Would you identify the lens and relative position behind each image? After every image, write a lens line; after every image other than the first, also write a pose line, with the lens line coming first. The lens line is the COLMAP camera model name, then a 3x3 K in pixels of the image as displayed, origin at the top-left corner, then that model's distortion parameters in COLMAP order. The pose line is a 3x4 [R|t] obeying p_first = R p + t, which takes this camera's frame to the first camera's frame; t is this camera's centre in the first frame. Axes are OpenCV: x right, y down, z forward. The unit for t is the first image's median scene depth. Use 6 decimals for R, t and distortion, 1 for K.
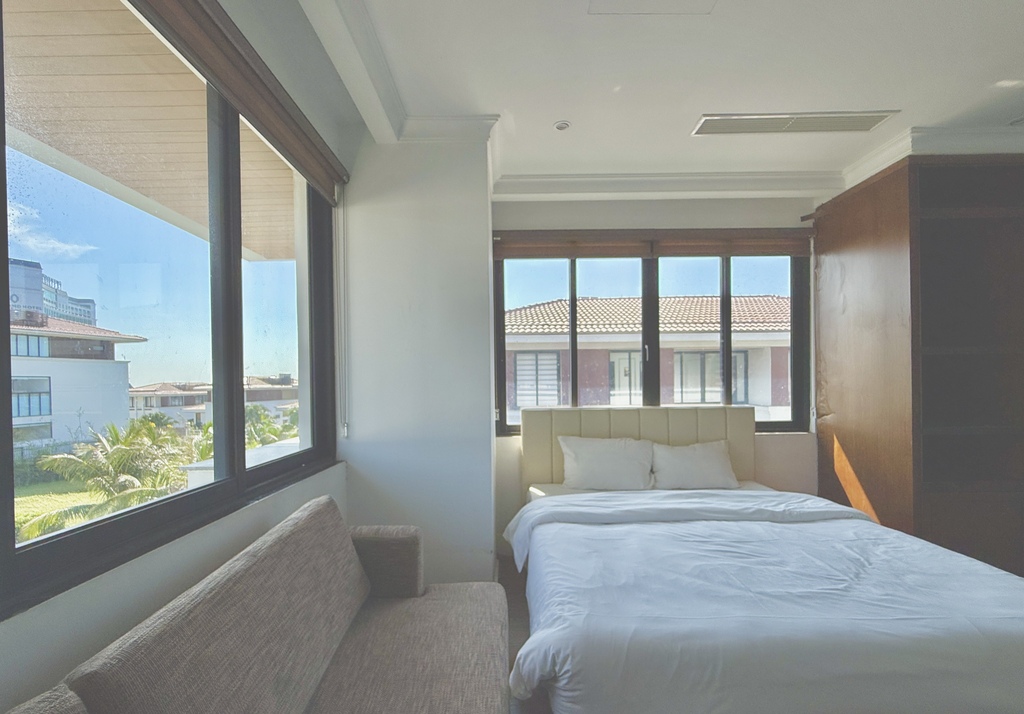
lens RADIAL K [[455.2, 0, 506.9], [0, 455.2, 382.9], [0, 0, 1]] dist [-0.004167, -0.000114]
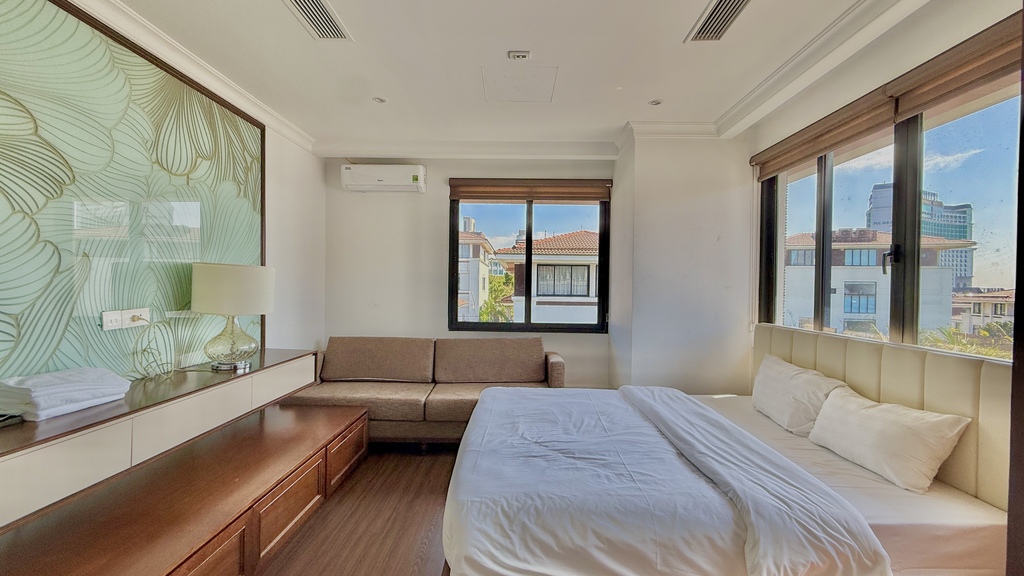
lens RADIAL K [[405.6, 0, 511.0], [0, 405.6, 287.7], [0, 0, 1]] dist [0.000442, 0.000033]
pose [[-0.018819, 0.018436, -0.999653, 0.095792], [-0.015345, 0.999707, 0.018726, -0.003492], [0.999705, 0.015692, -0.018530, 0.044227]]
